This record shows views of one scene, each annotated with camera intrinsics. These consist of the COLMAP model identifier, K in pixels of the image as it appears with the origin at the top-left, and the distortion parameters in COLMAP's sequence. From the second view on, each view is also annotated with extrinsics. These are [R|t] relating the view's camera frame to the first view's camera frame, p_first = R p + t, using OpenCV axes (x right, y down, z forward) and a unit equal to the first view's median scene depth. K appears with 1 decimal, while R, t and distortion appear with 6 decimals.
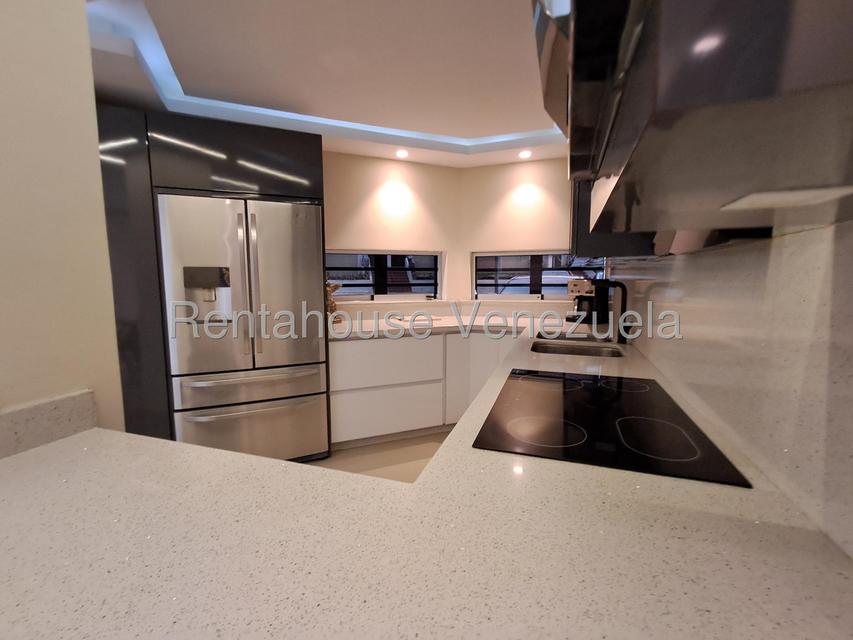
lens RADIAL K [[387.0, 0, 422.5], [0, 387.0, 318.1], [0, 0, 1]] dist [0.008563, 0.003173]
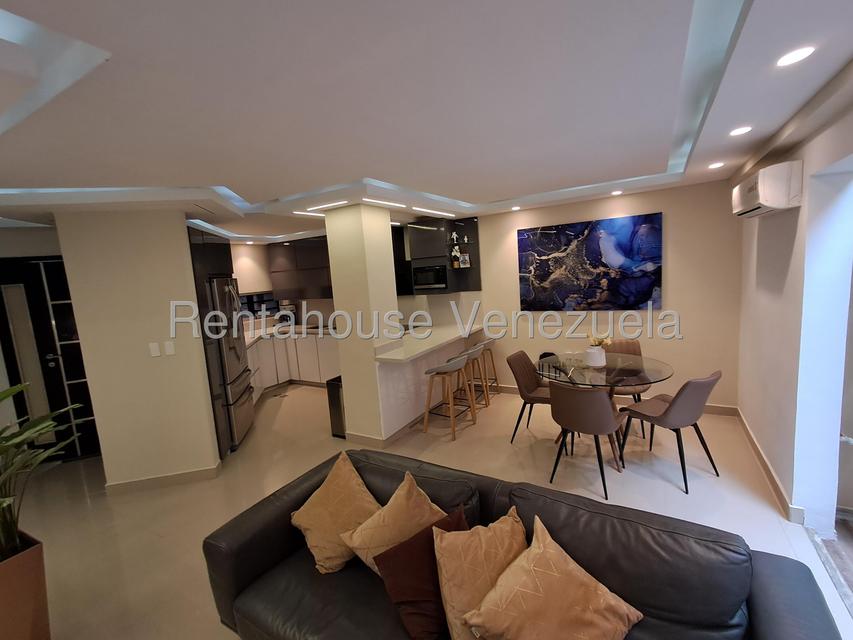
lens RADIAL K [[387.0, 0, 428.1], [0, 387.0, 318.5], [0, 0, 1]] dist [0.008563, 0.003173]
pose [[0.172406, -0.126354, 0.976888, -1.313160], [0.173161, 0.980182, 0.096220, -0.084406], [-0.969686, 0.152570, 0.190869, -0.119471]]
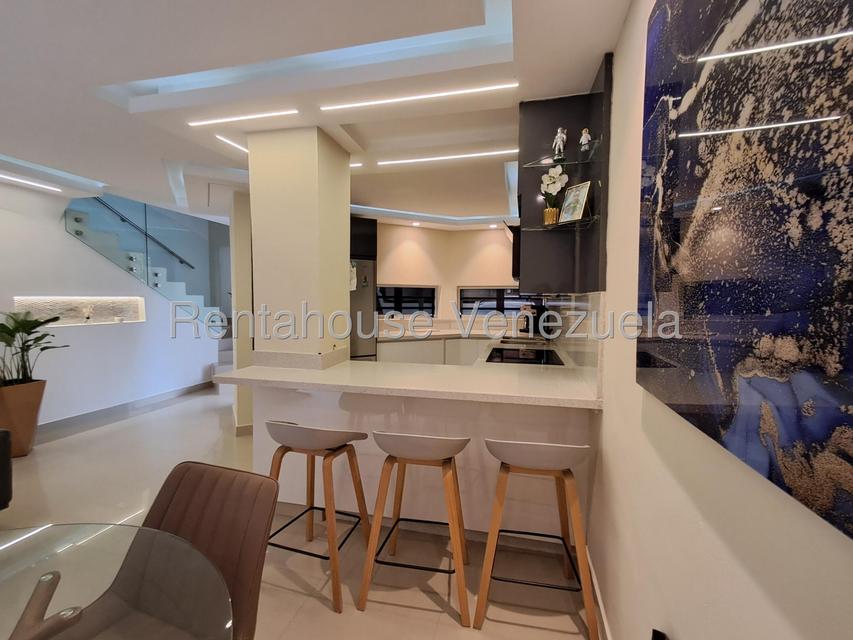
lens RADIAL K [[387.0, 0, 424.7], [0, 387.0, 324.2], [0, 0, 1]] dist [0.008563, 0.003173]
pose [[0.994936, 0.001249, 0.100499, -0.153194], [0.003162, 0.999039, -0.043712, 0.041238], [-0.100457, 0.043809, 0.993976, -0.470284]]
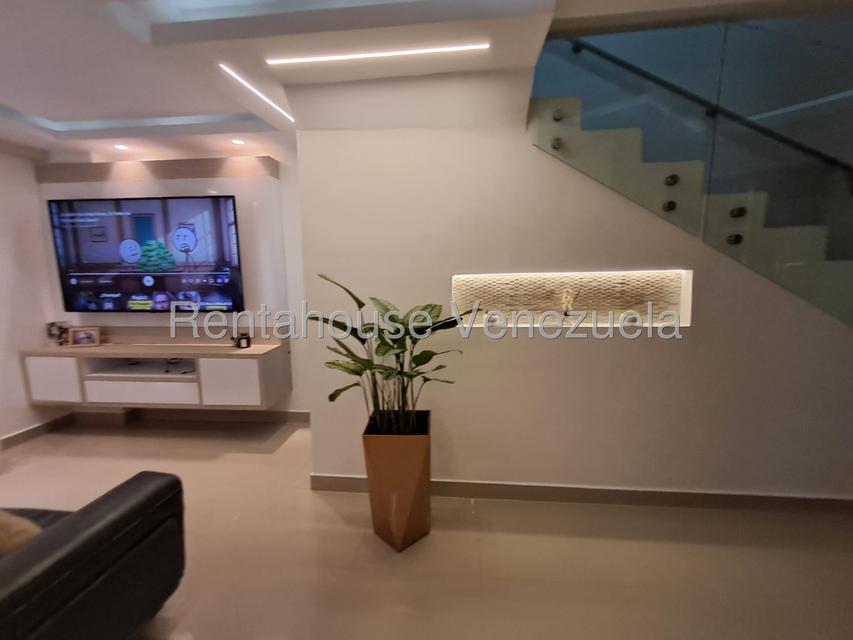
lens RADIAL K [[387.0, 0, 428.0], [0, 387.0, 318.3], [0, 0, 1]] dist [0.008563, 0.003173]
pose [[0.238881, 0.137837, -0.961216, -0.500211], [-0.084821, 0.989053, 0.120749, -0.075028], [0.967337, 0.052687, 0.247957, 0.407074]]
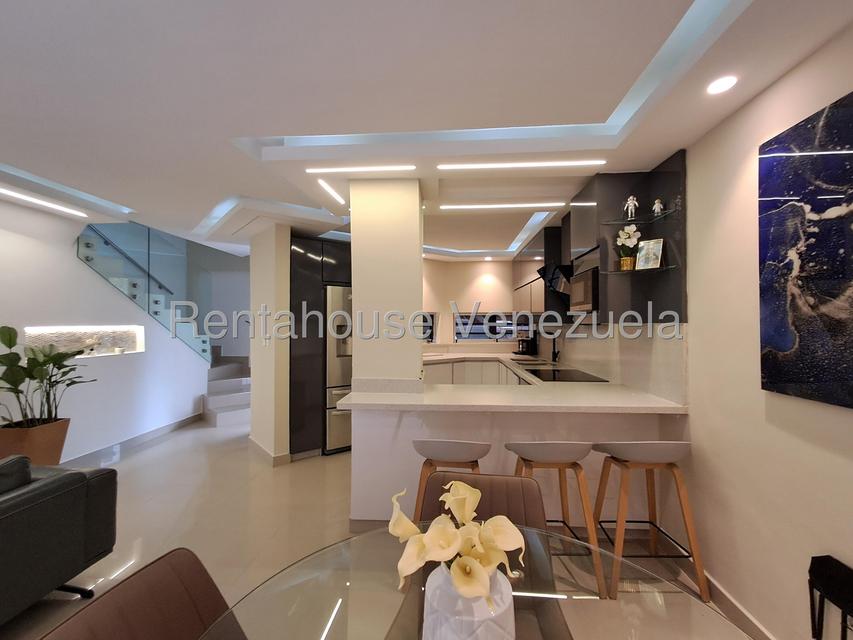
lens RADIAL K [[387.0, 0, 426.0], [0, 387.0, 323.4], [0, 0, 1]] dist [0.008563, 0.003173]
pose [[0.960492, 0.000401, 0.278306, -0.442116], [0.029225, 0.994325, -0.102295, 0.034388], [-0.276767, 0.106387, 0.955030, -0.502630]]
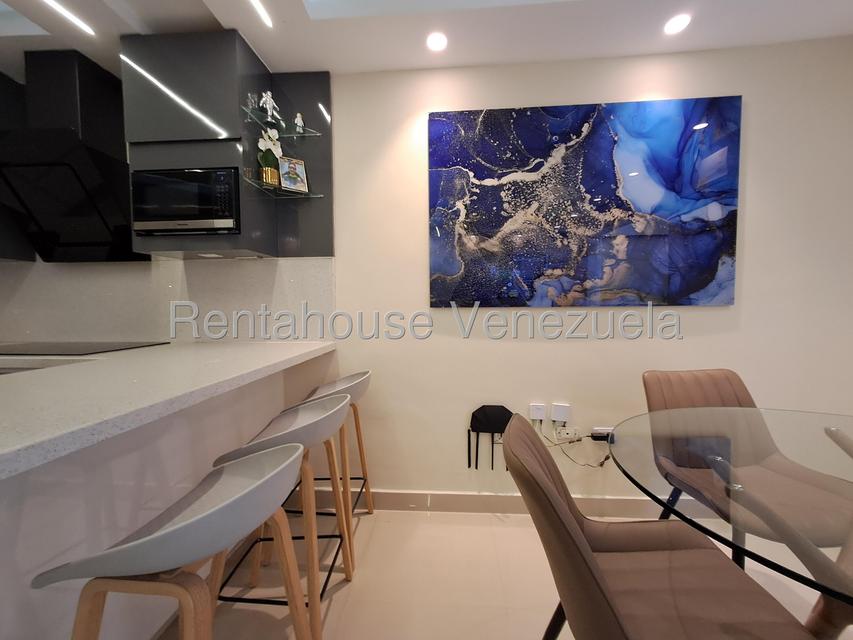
lens RADIAL K [[387.0, 0, 425.9], [0, 387.0, 318.5], [0, 0, 1]] dist [0.008563, 0.003173]
pose [[-0.273270, -0.029633, 0.961481, -0.491784], [0.109827, 0.992028, 0.061790, 0.054976], [-0.955647, 0.122482, -0.267837, -0.020246]]
